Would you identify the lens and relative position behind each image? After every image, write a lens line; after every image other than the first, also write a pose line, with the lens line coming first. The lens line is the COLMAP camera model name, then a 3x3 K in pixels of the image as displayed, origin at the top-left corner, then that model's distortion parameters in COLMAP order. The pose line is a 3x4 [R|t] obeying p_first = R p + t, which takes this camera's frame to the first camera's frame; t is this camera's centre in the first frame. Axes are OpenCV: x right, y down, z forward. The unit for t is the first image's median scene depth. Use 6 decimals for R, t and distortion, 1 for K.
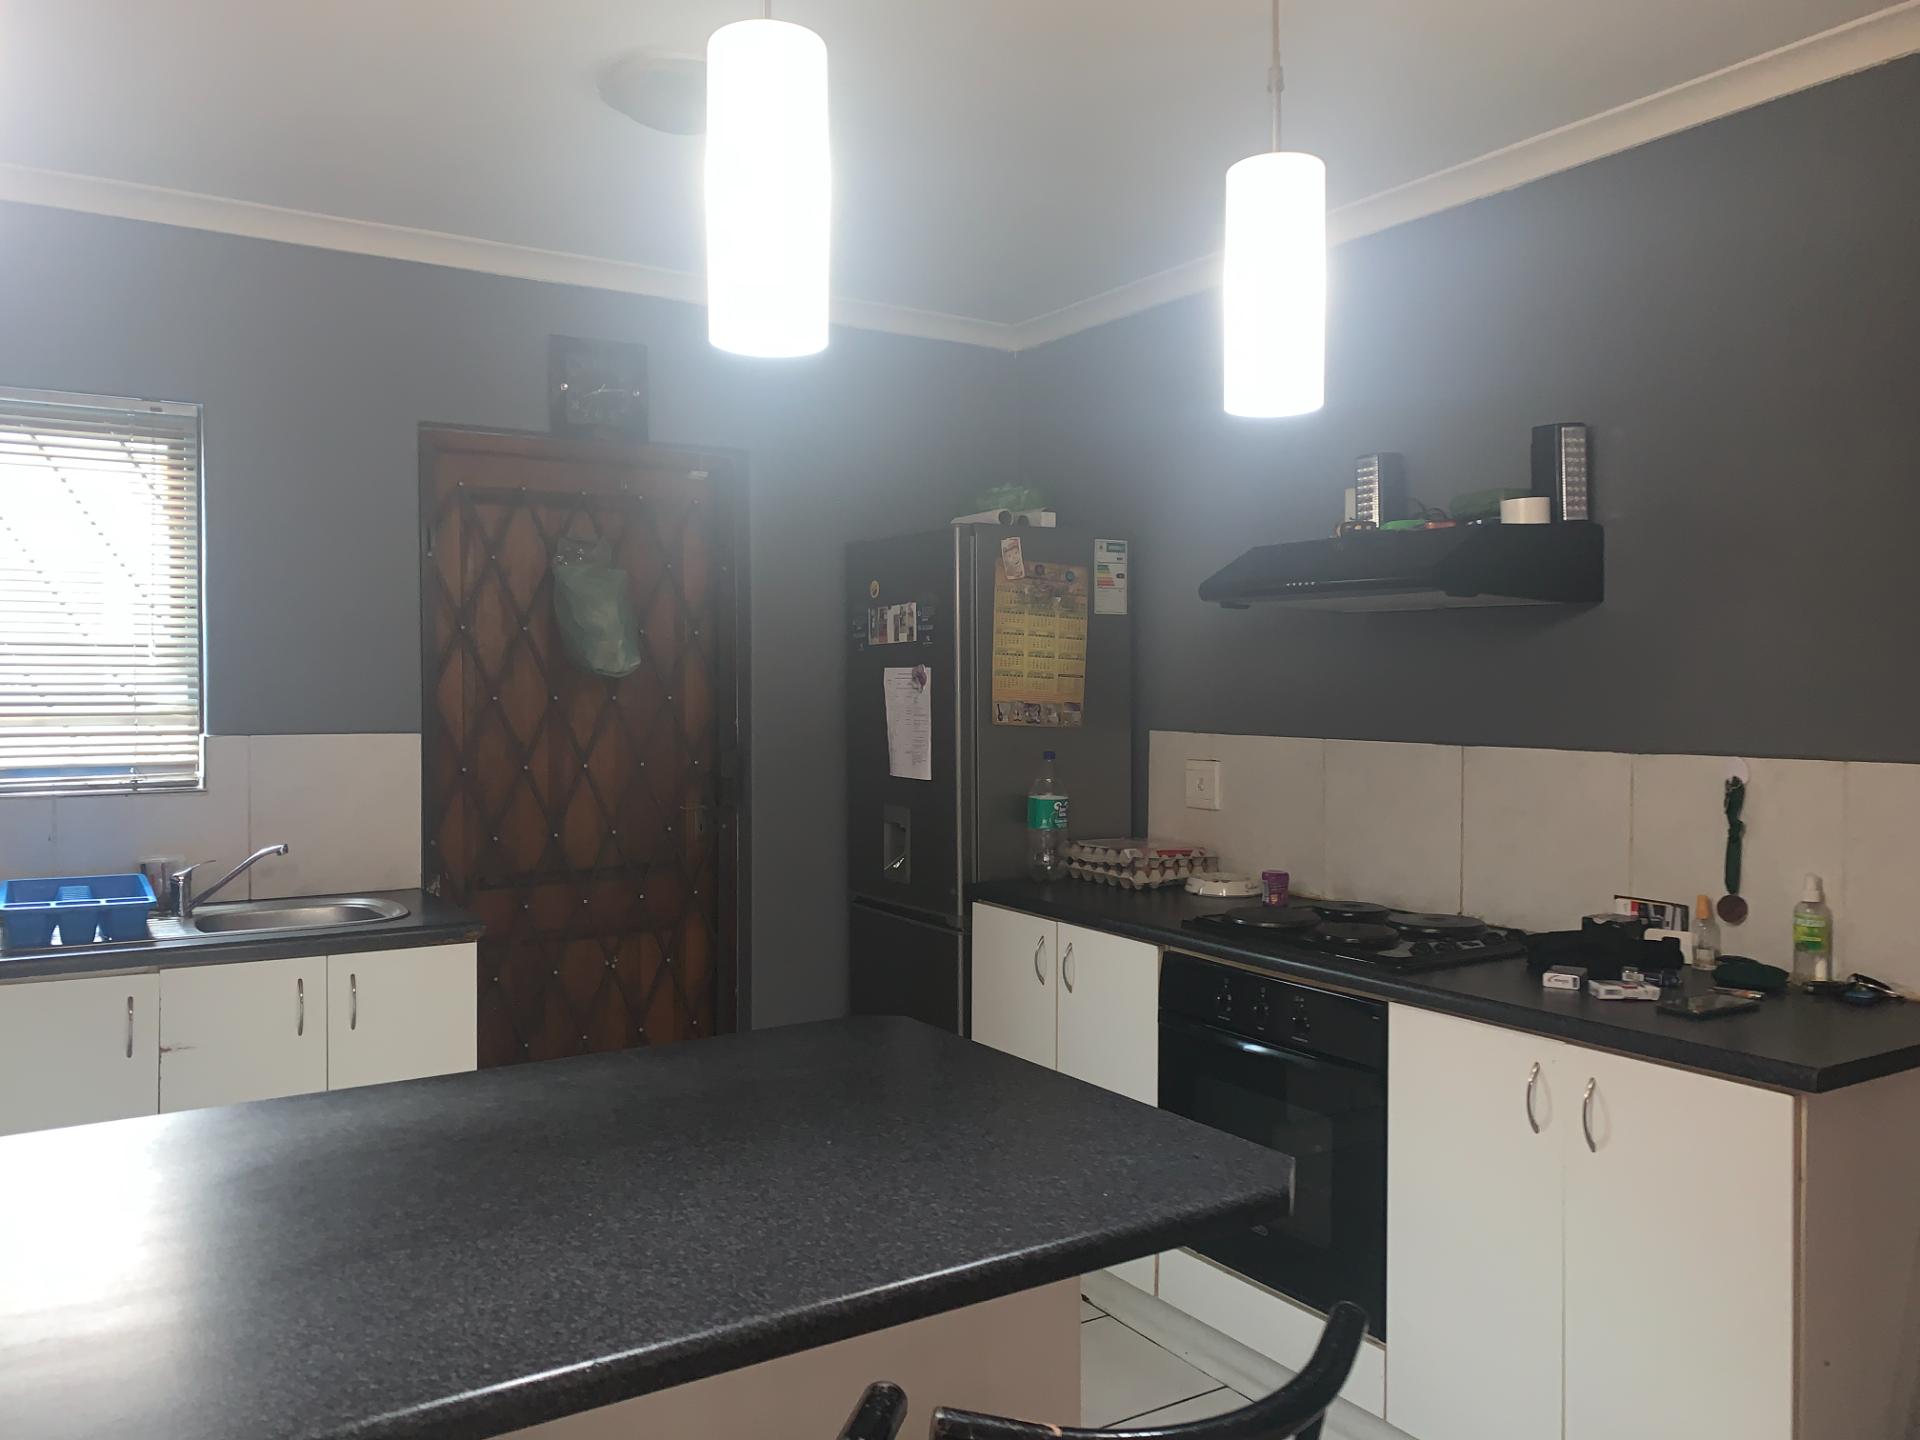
lens RADIAL K [[1448.1, 0, 932.9], [0, 1448.1, 730.7], [0, 0, 1]] dist [0.123005, -0.201646]
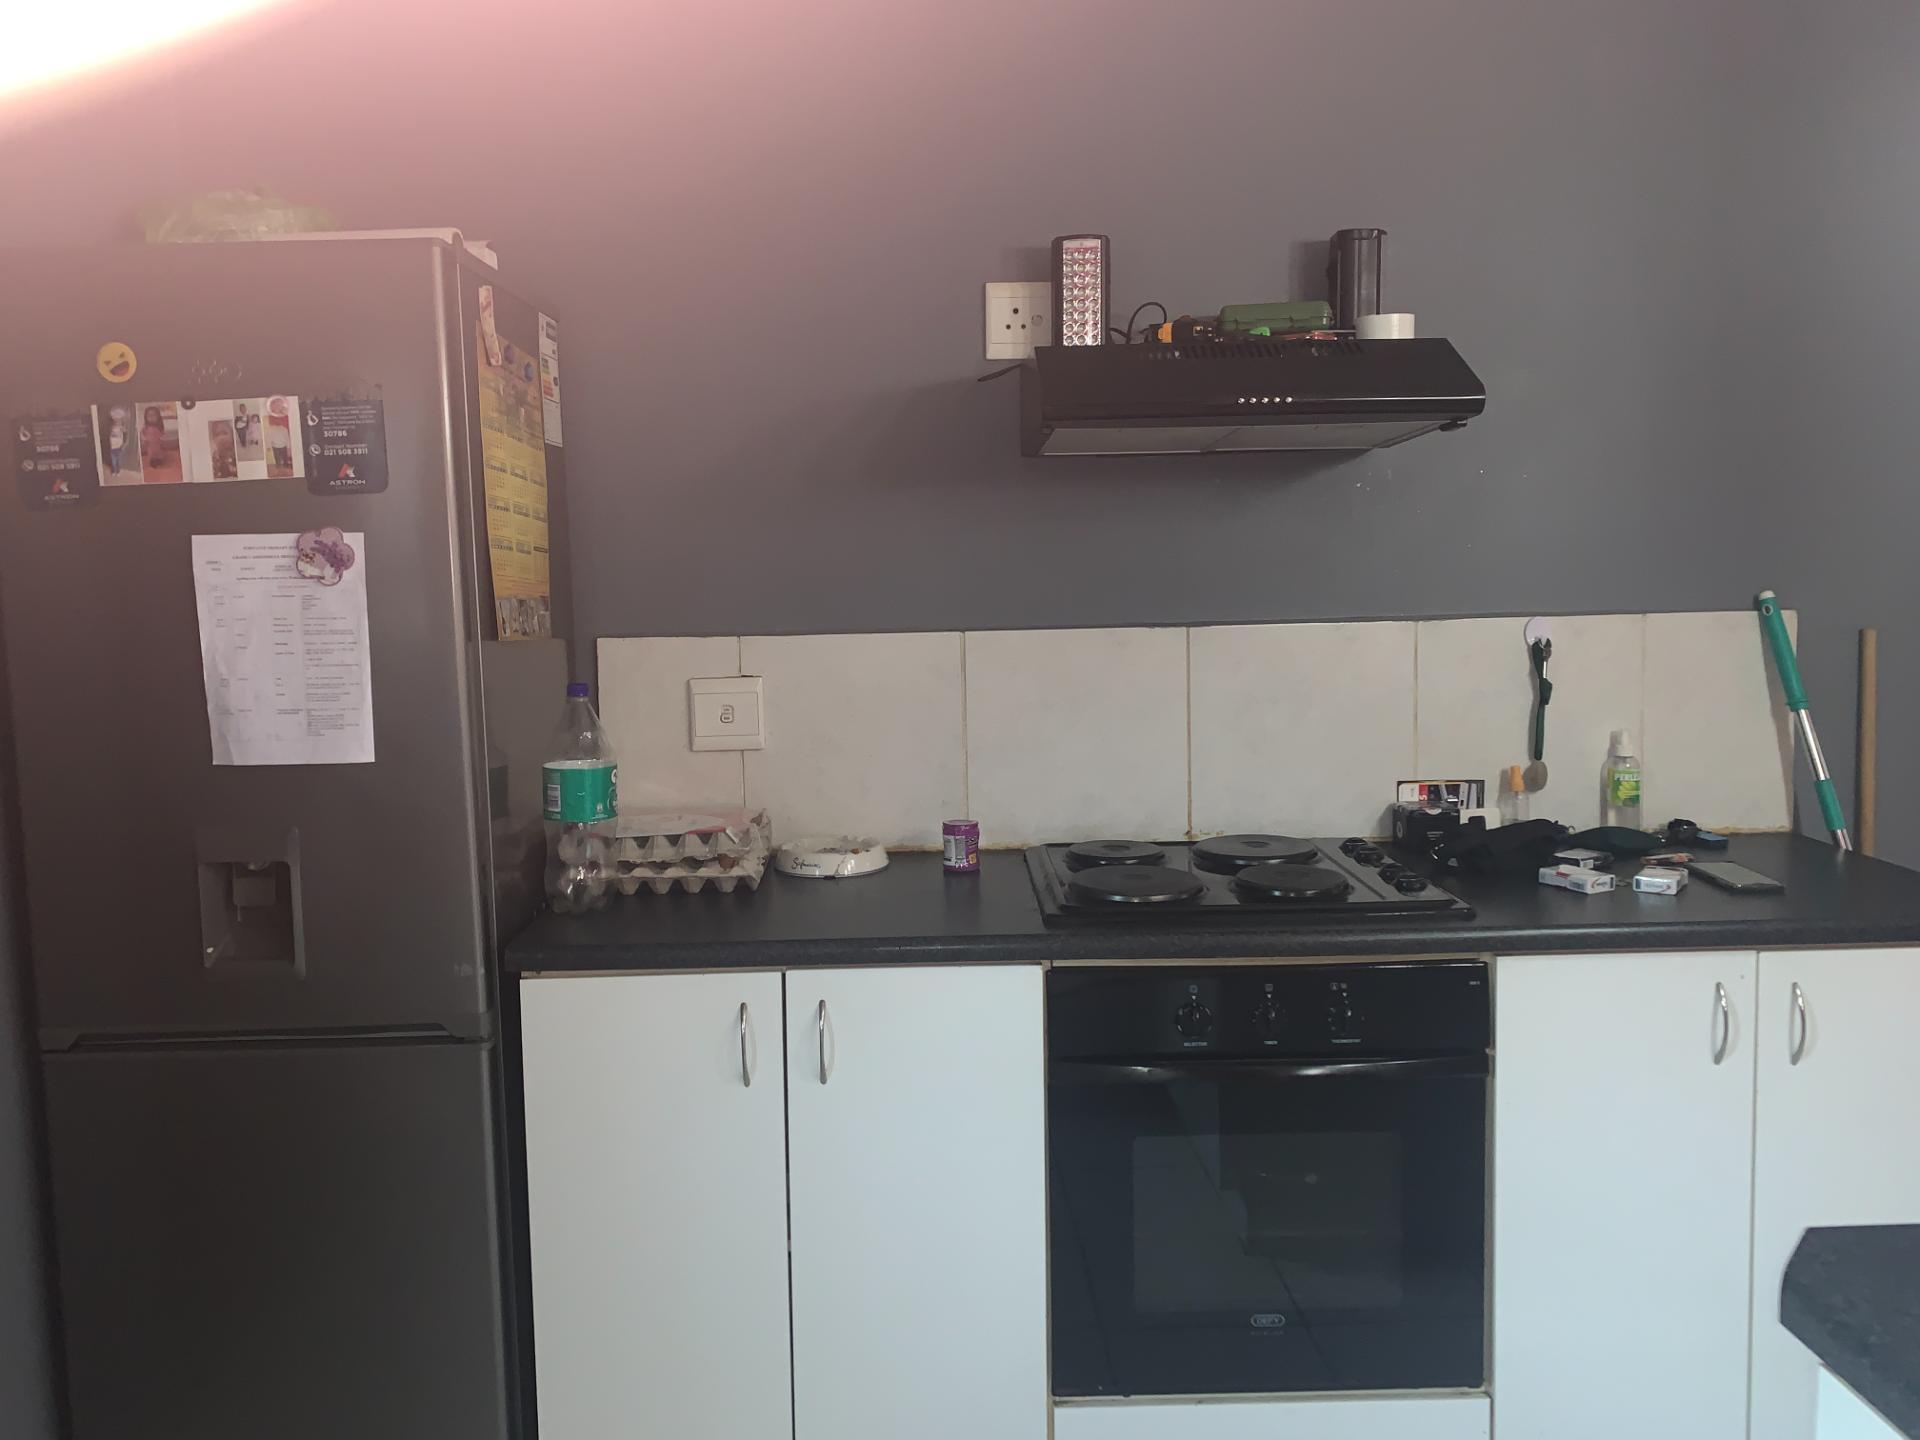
lens RADIAL K [[1477.9, 0, 960.0], [0, 1477.9, 720.0], [0, 0, 1]] dist [0.039703, -0.048883]
pose [[0.525789, -0.105209, 0.844083, -0.340196], [0.052499, 0.994443, 0.091248, -0.016823], [-0.848993, -0.003664, 0.528391, 0.590010]]
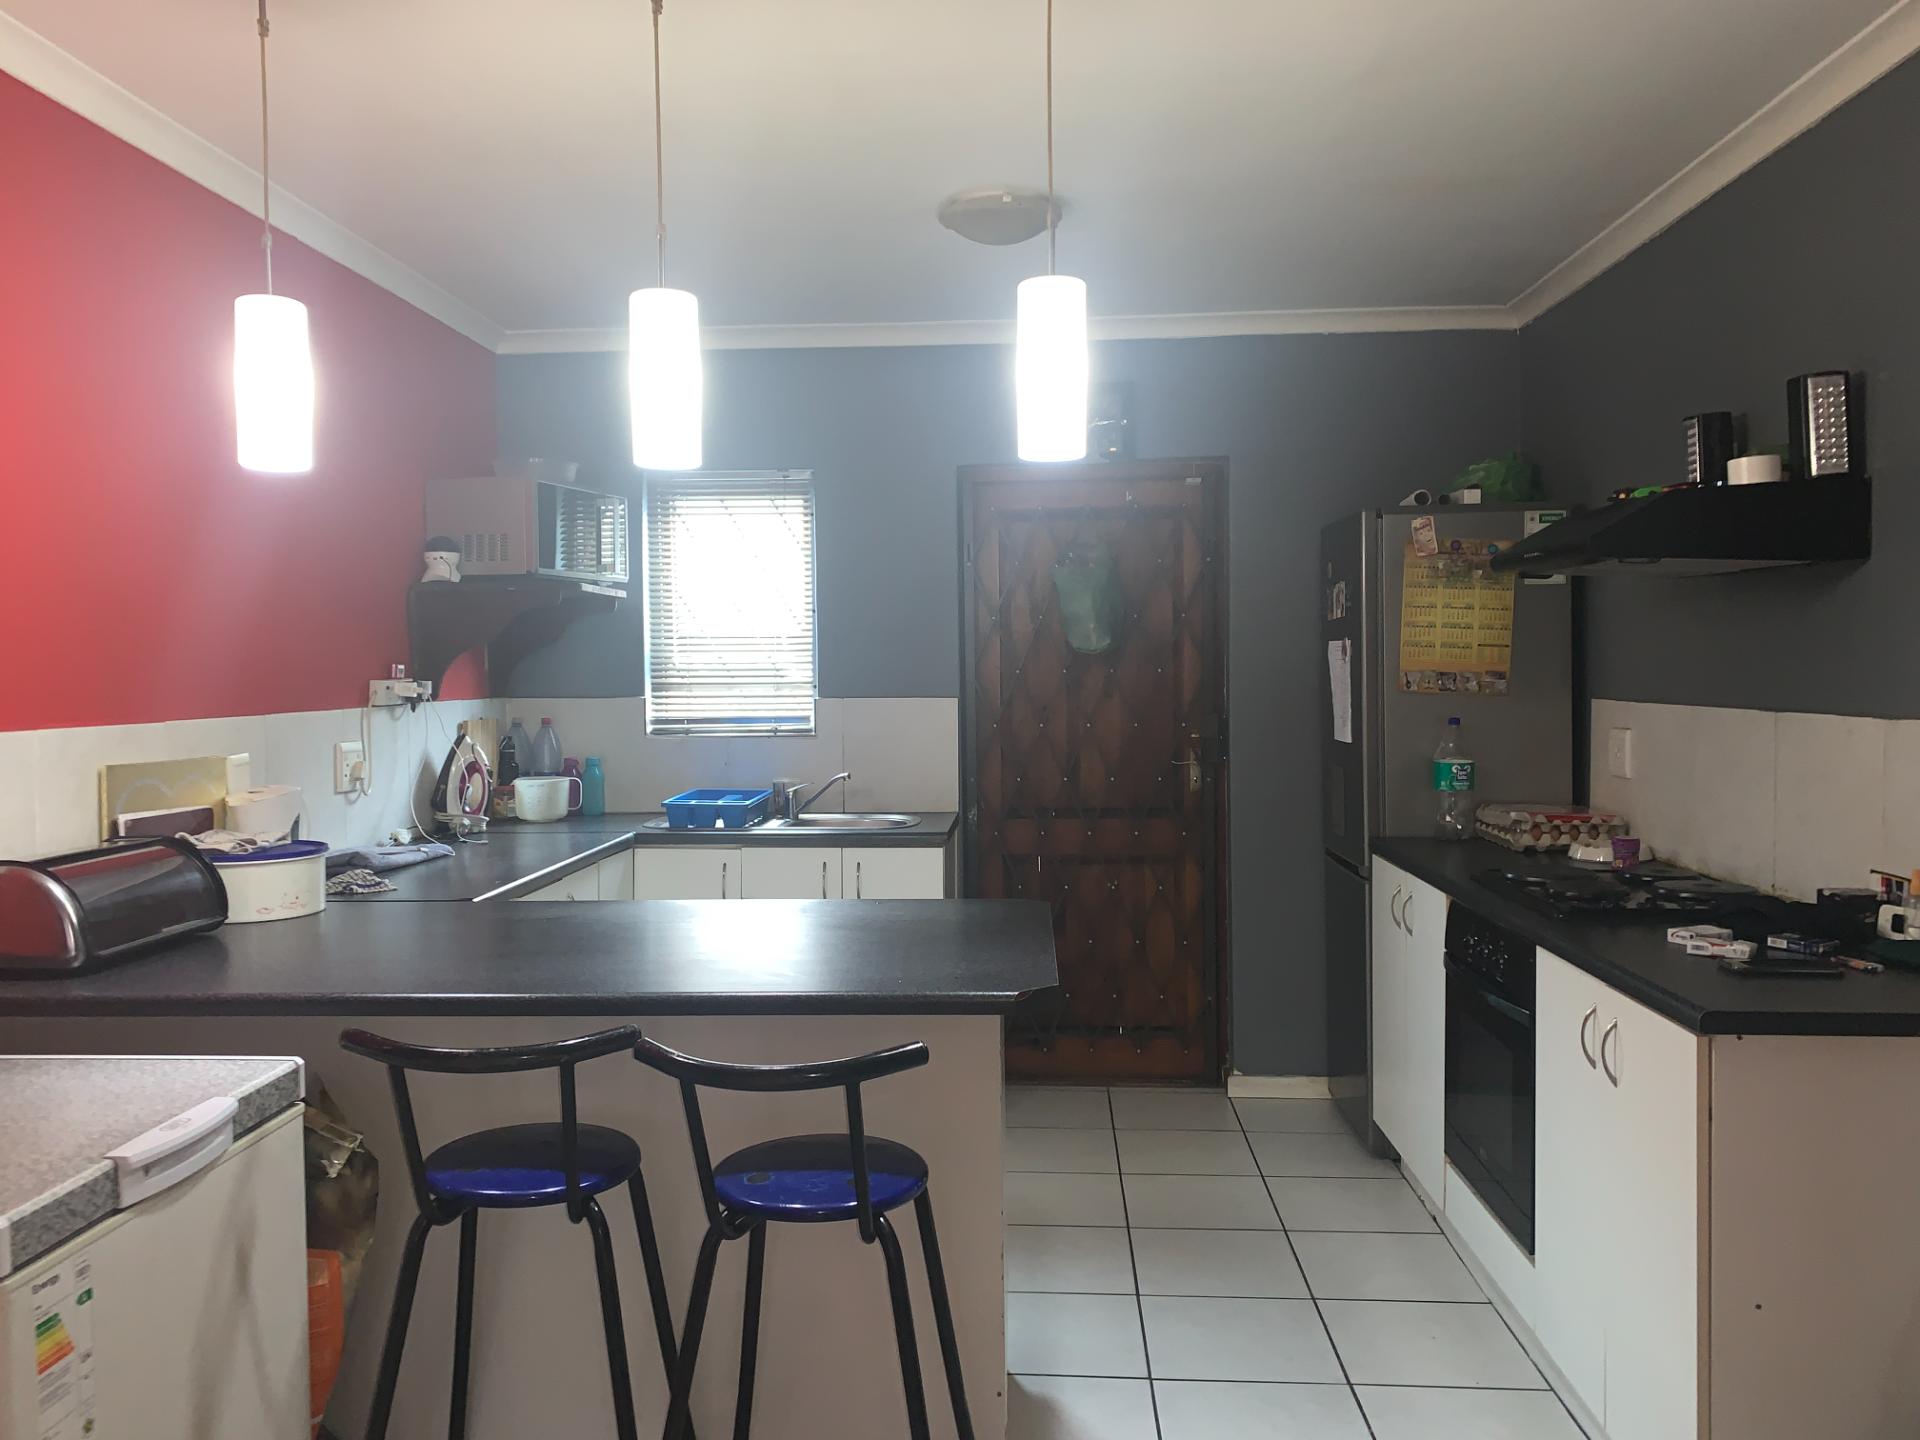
lens RADIAL K [[1448.1, 0, 932.9], [0, 1448.1, 730.7], [0, 0, 1]] dist [0.123005, -0.201646]
pose [[0.811107, 0.017466, -0.584637, 0.411175], [-0.008999, 0.999808, 0.017384, 0.009013], [0.584828, -0.008839, 0.811109, -0.092777]]
